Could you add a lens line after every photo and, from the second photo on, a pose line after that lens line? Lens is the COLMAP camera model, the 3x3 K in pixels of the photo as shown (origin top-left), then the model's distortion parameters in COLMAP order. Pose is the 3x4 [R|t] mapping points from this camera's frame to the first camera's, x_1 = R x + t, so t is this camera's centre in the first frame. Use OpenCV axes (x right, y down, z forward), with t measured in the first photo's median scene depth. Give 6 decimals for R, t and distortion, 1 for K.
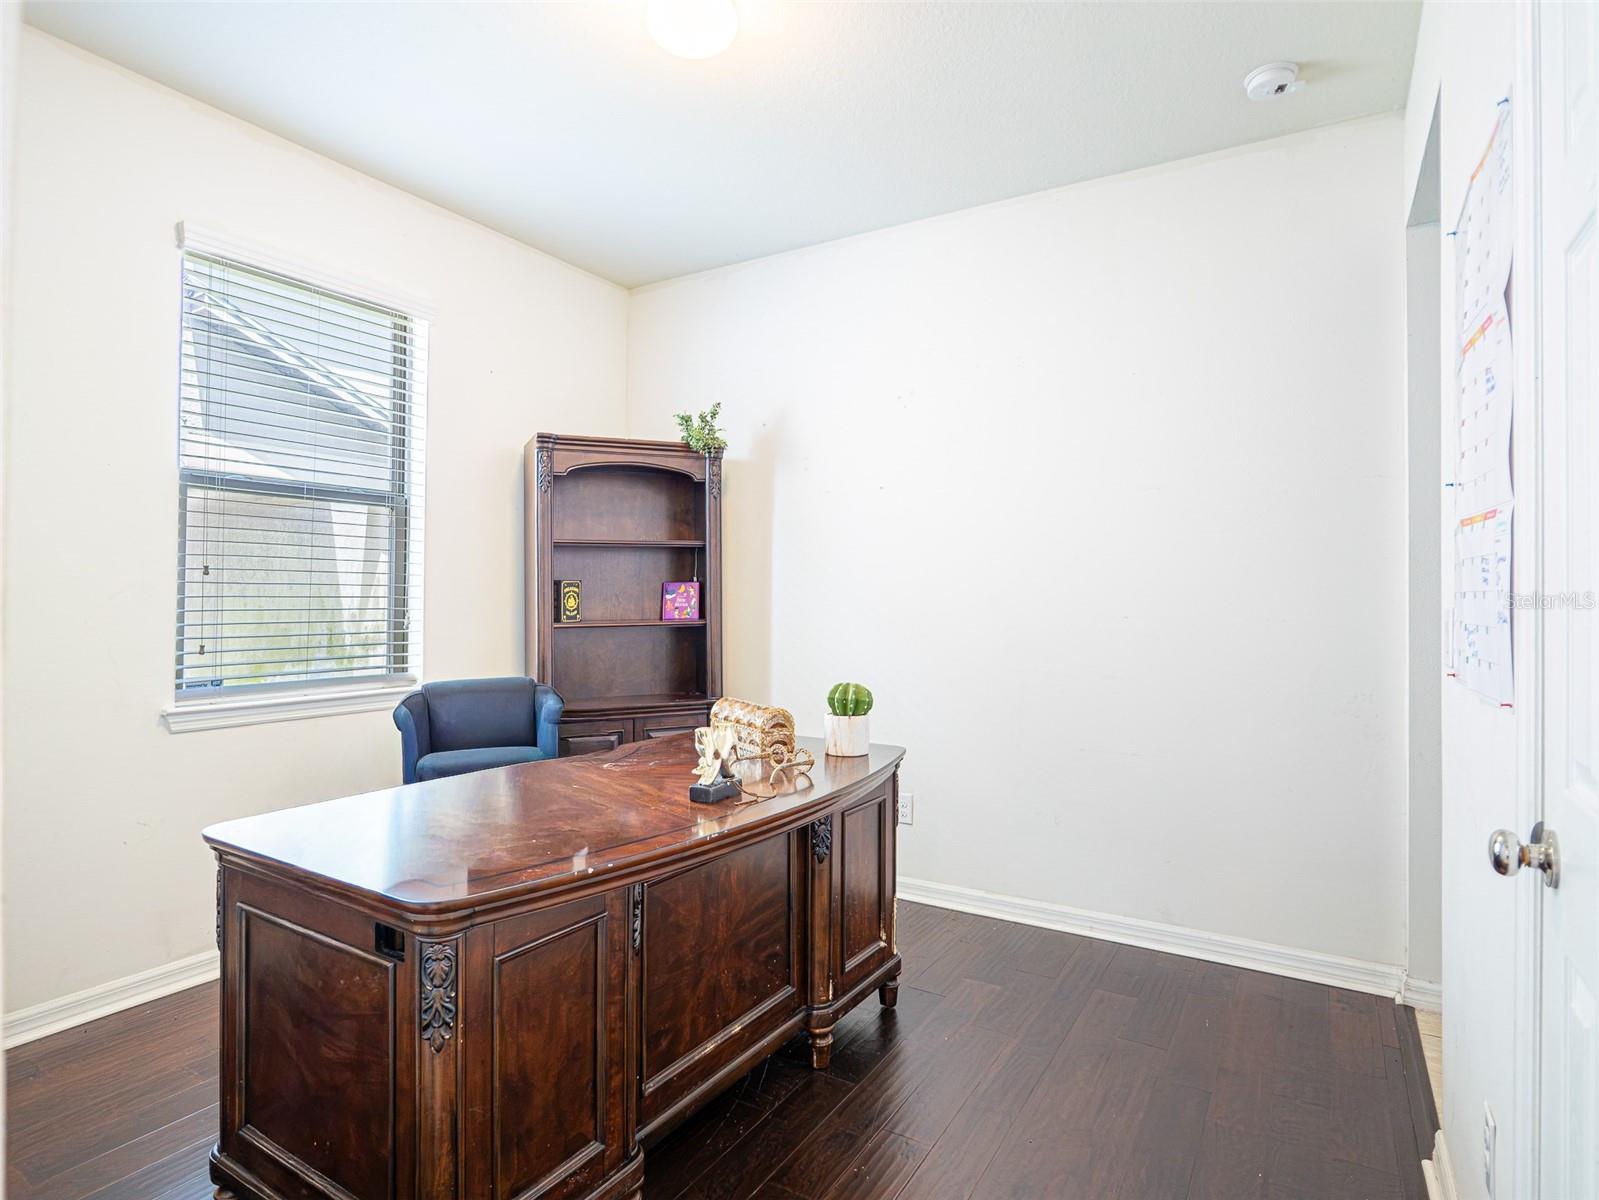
lens RADIAL K [[872.2, 0, 796.3], [0, 872.2, 595.9], [0, 0, 1]] dist [-0.009022, 0.004202]
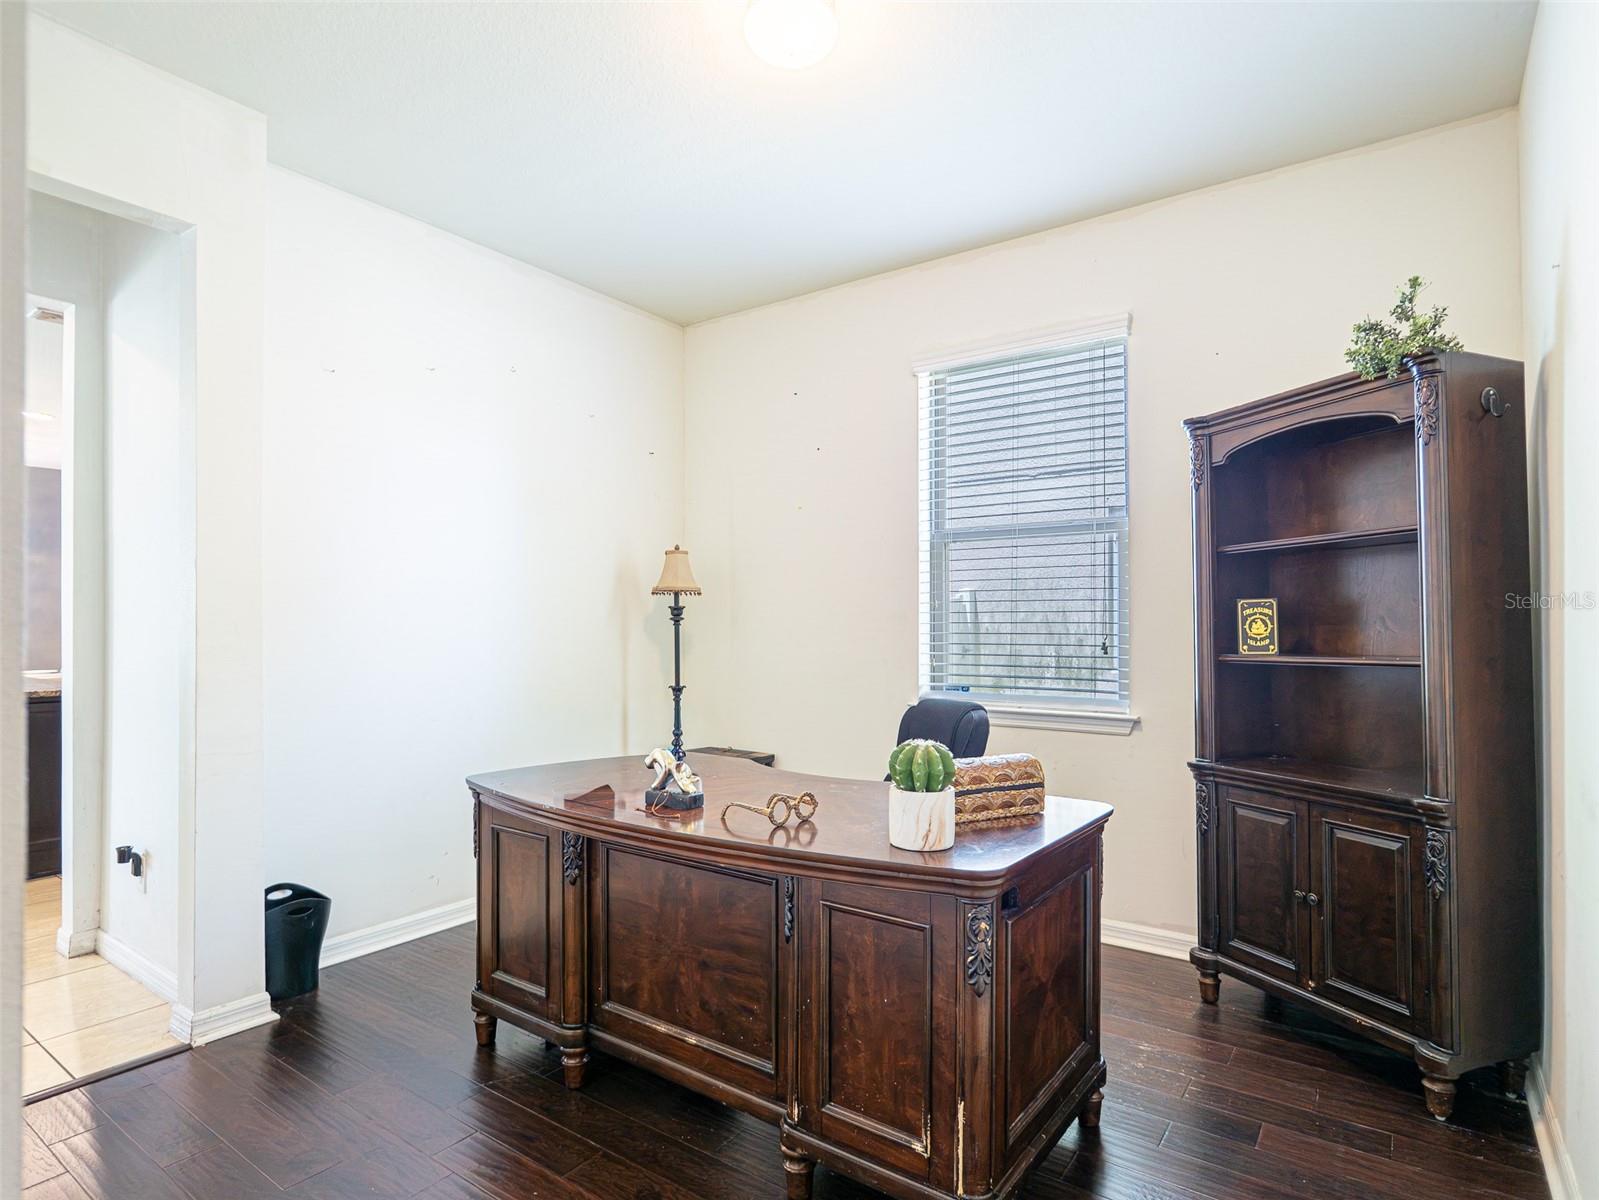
lens RADIAL K [[872.2, 0, 781.8], [0, 872.2, 622.0], [0, 0, 1]] dist [-0.009022, 0.004202]
pose [[-0.079400, -0.004737, -0.996832, 0.596154], [0.003098, 0.999983, -0.004999, 0.005112], [0.996838, -0.003485, -0.079384, 0.744609]]
